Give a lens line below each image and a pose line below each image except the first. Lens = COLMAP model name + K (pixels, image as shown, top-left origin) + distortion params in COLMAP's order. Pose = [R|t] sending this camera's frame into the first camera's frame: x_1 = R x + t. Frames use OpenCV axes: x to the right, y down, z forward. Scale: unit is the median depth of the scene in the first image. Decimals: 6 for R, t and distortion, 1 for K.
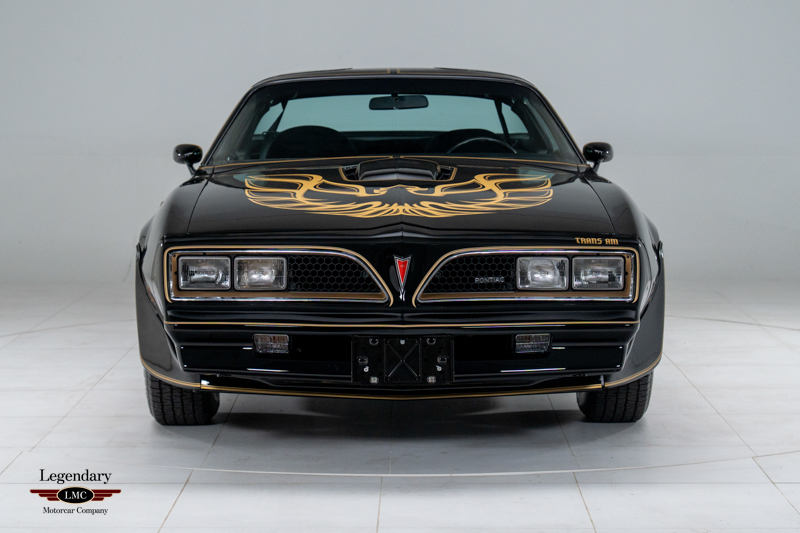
lens RADIAL K [[1764.4, 0, 400.0], [0, 1764.4, 266.5], [0, 0, 1]] dist [-0.056211, -0.261837]
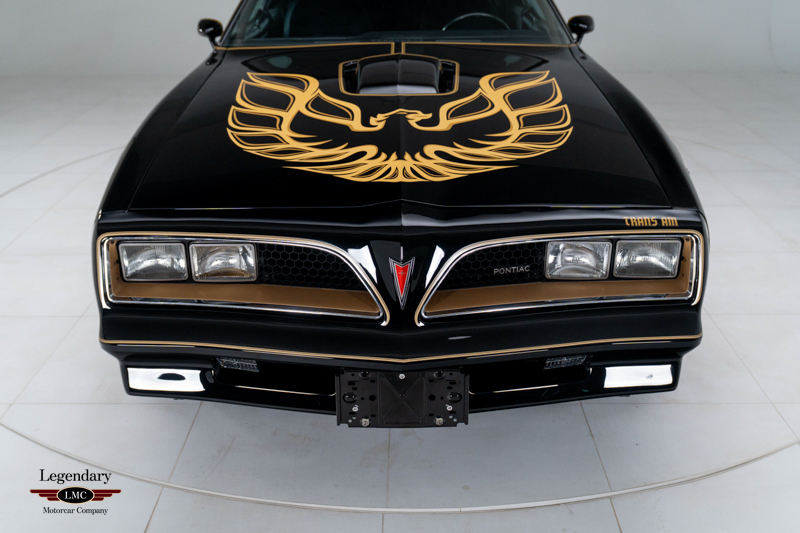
lens RADIAL K [[817.9, 0, 400.0], [0, 817.9, 266.5], [0, 0, 1]] dist [-0.015421, -0.001722]
pose [[0.999977, -0.000544, -0.006709, 0.002875], [0.002554, 0.952867, 0.303378, -0.105305], [0.006228, -0.303388, 0.952847, 0.646034]]
